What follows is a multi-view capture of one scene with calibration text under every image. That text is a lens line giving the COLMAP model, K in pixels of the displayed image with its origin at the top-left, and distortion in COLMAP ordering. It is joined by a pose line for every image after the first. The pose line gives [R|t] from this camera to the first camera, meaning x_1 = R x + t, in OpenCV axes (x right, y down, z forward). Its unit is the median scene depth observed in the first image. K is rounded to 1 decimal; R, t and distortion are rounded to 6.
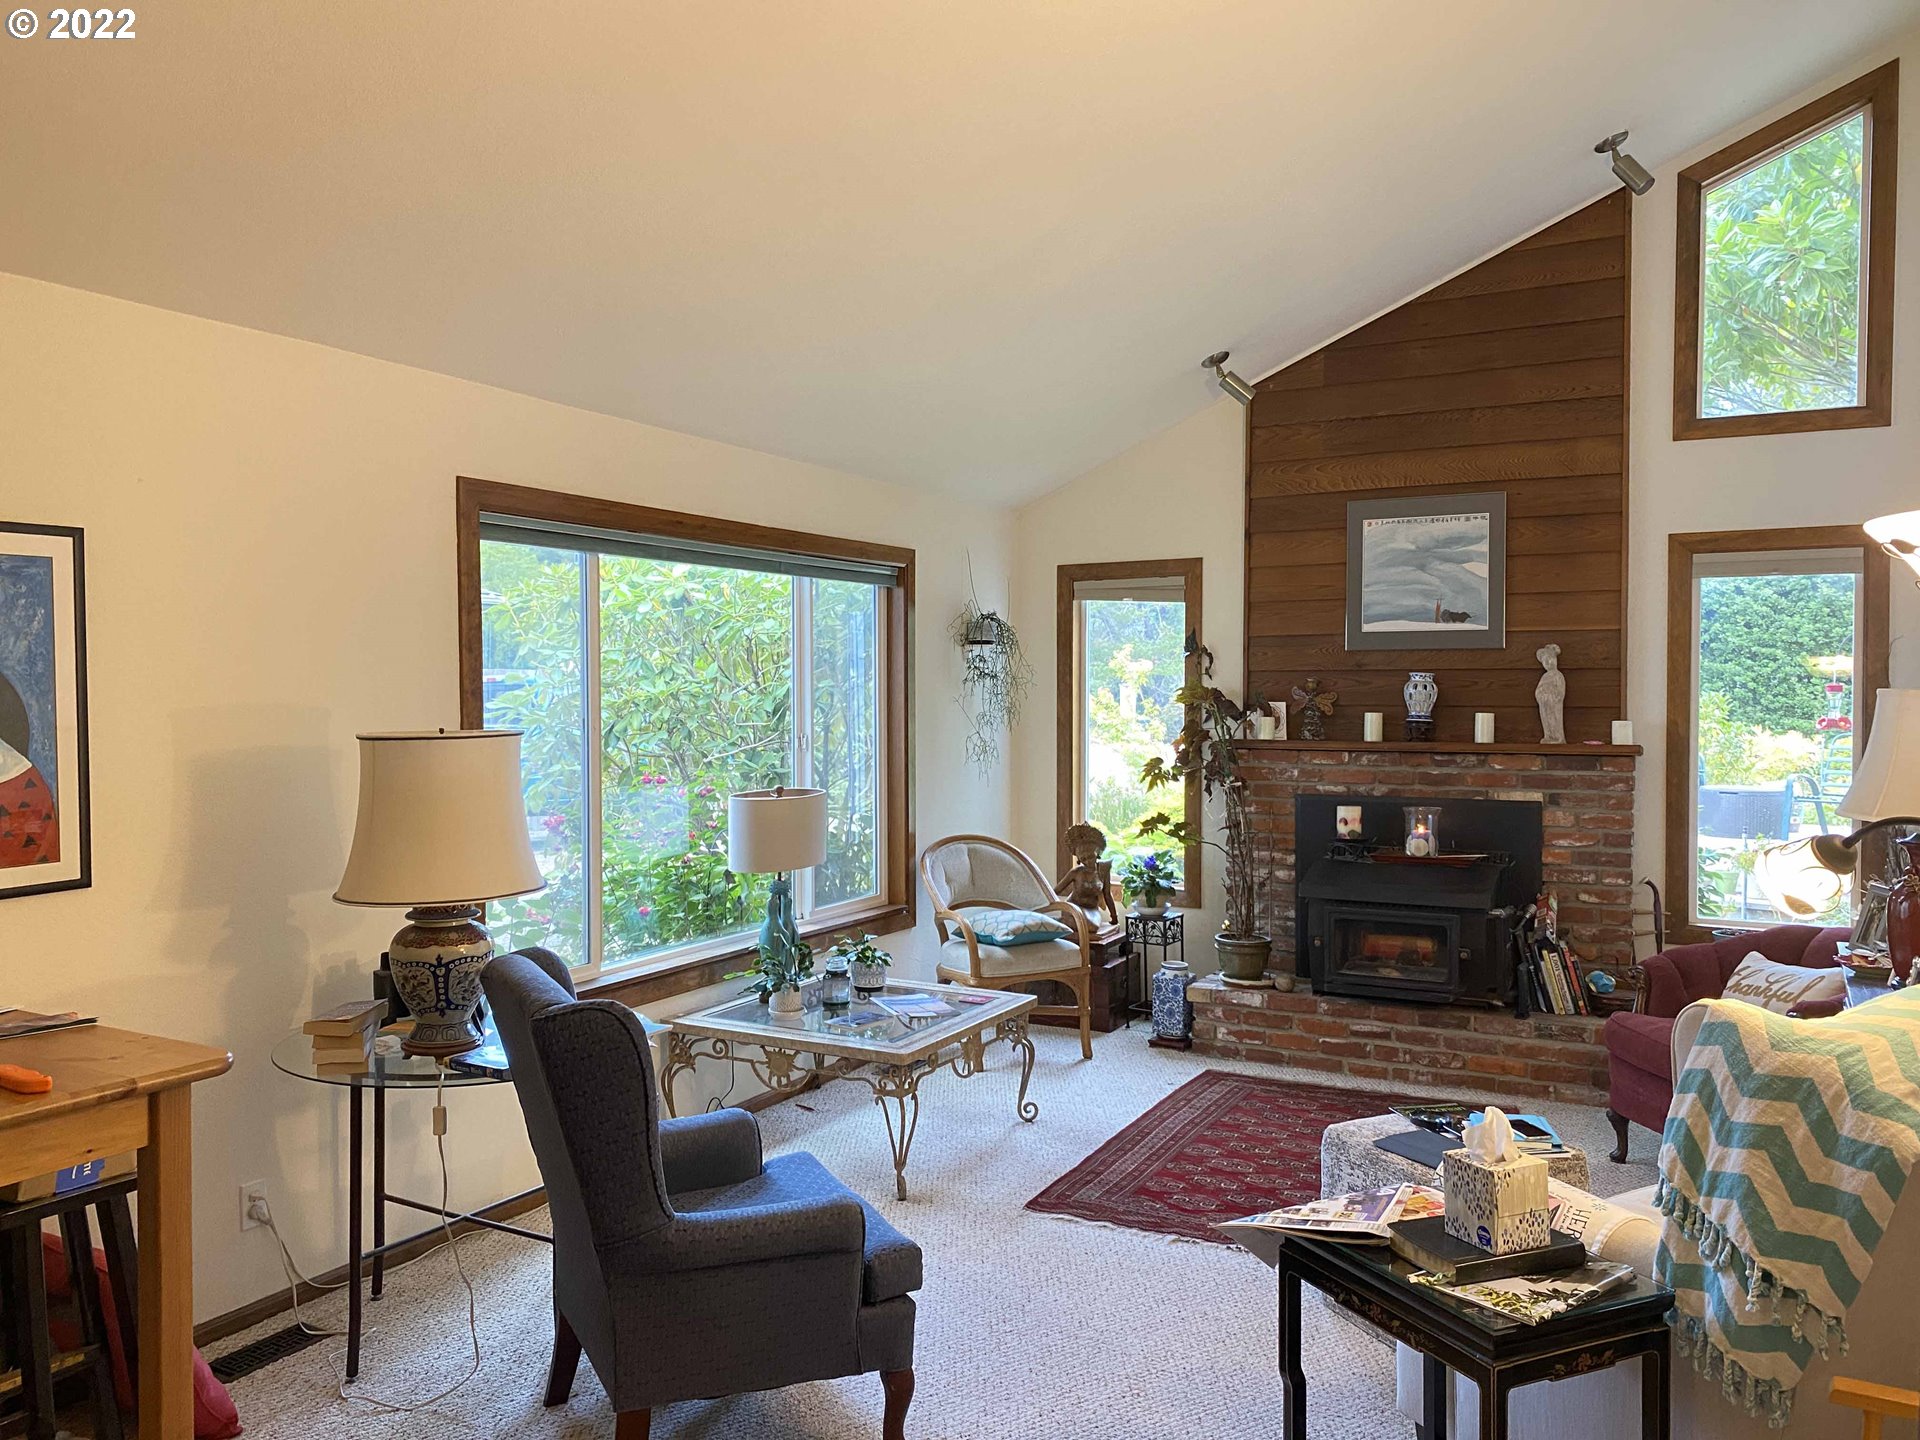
lens RADIAL K [[1448.5, 0, 953.3], [0, 1448.5, 722.1], [0, 0, 1]] dist [0.034224, -0.010787]
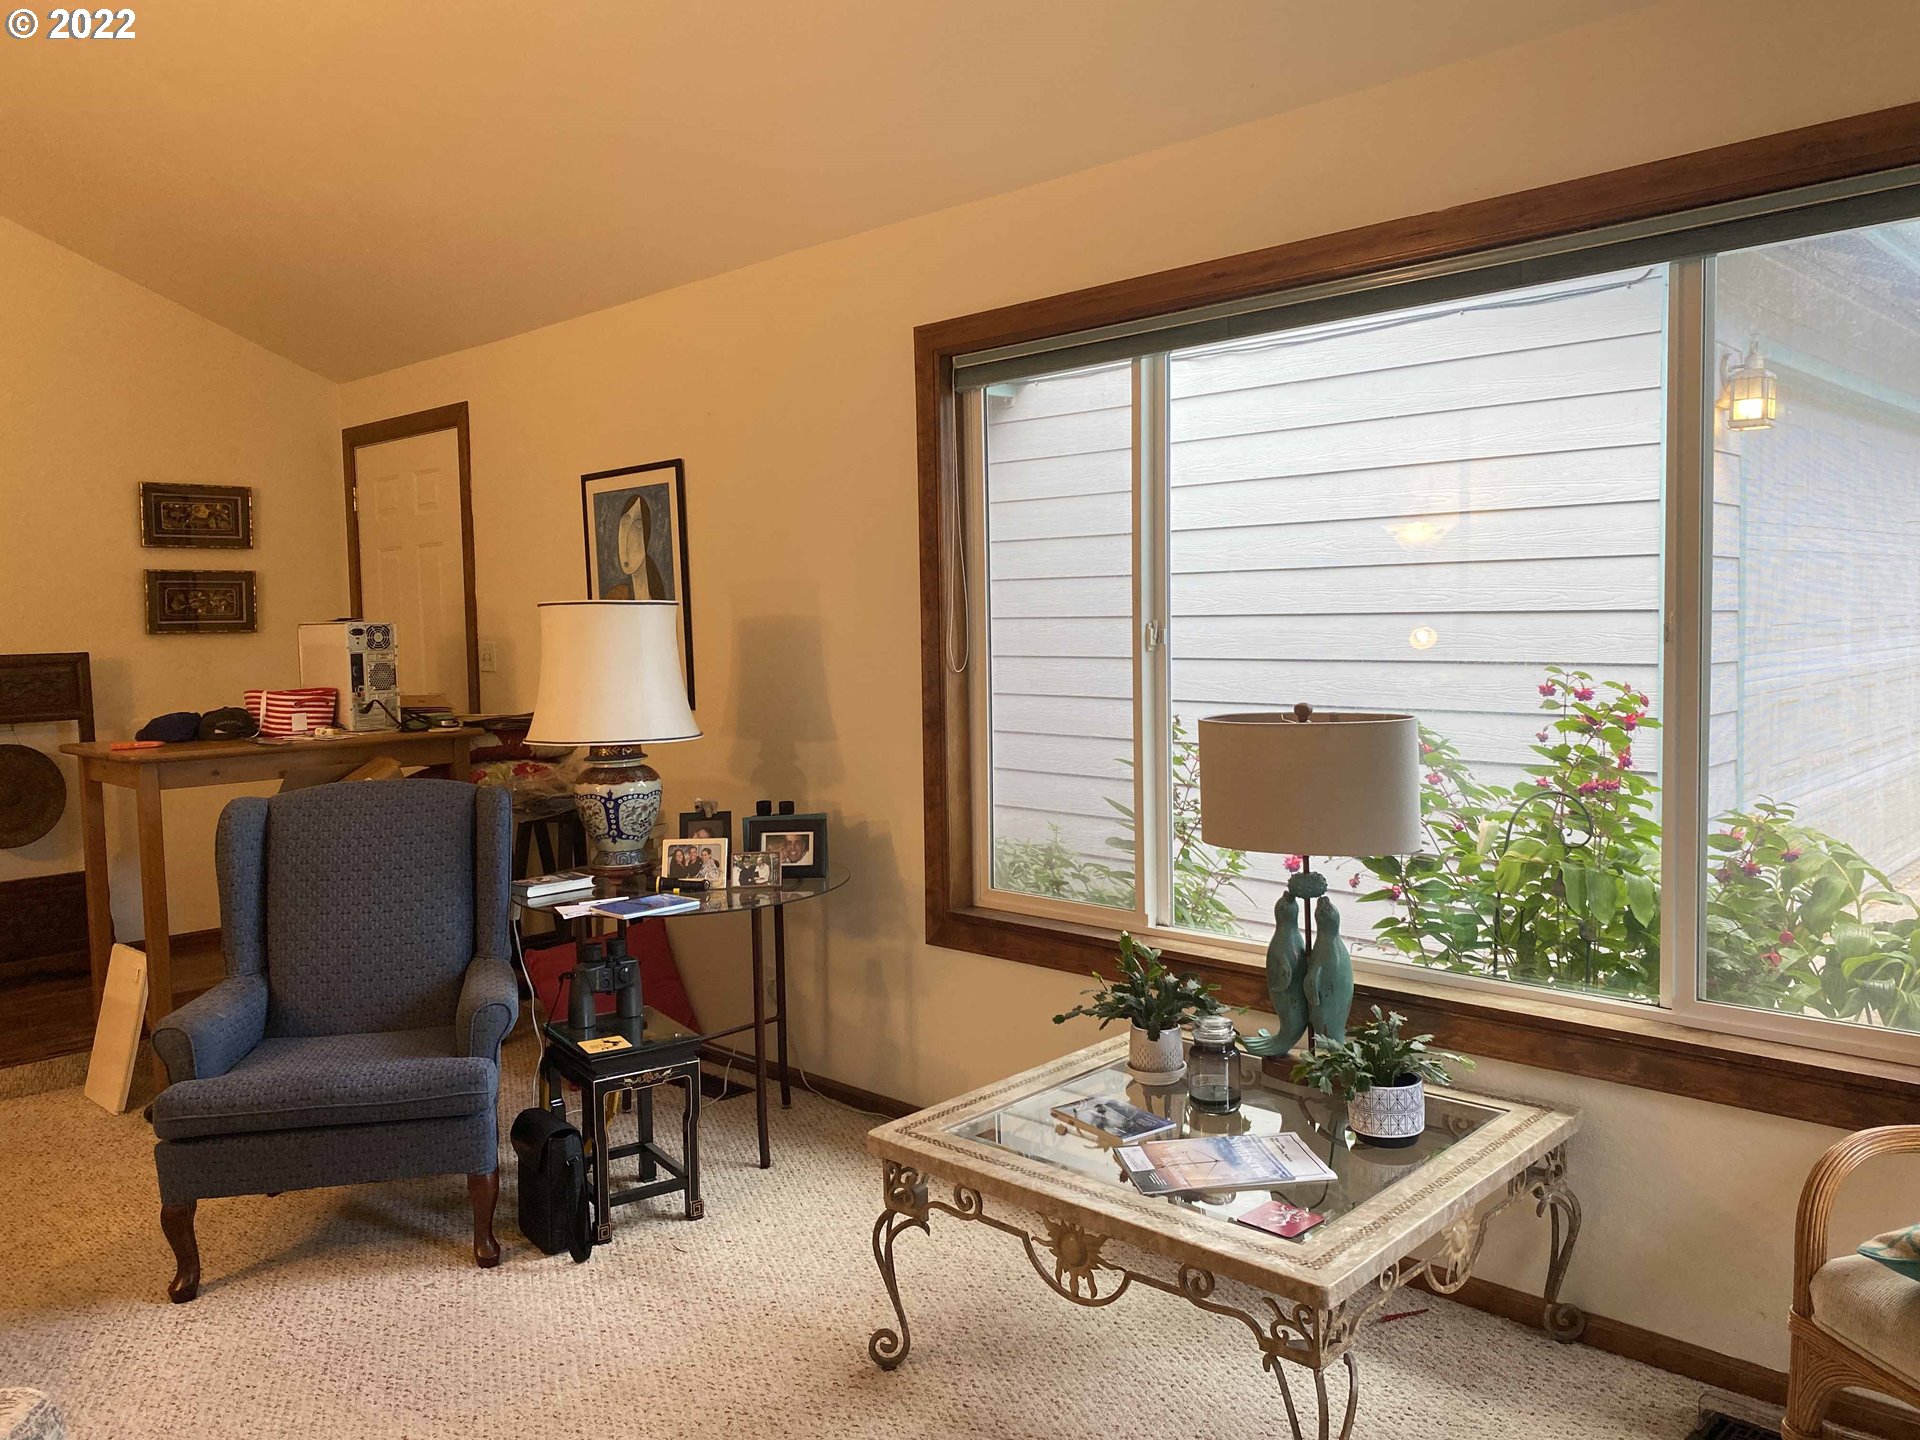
lens RADIAL K [[1448.5, 0, 959.2], [0, 1448.5, 717.3], [0, 0, 1]] dist [0.034224, -0.010787]
pose [[-0.264527, 0.066003, -0.962117, 0.684171], [-0.008123, 0.997467, 0.070662, 0.016839], [0.964344, 0.026507, -0.263321, 1.550481]]
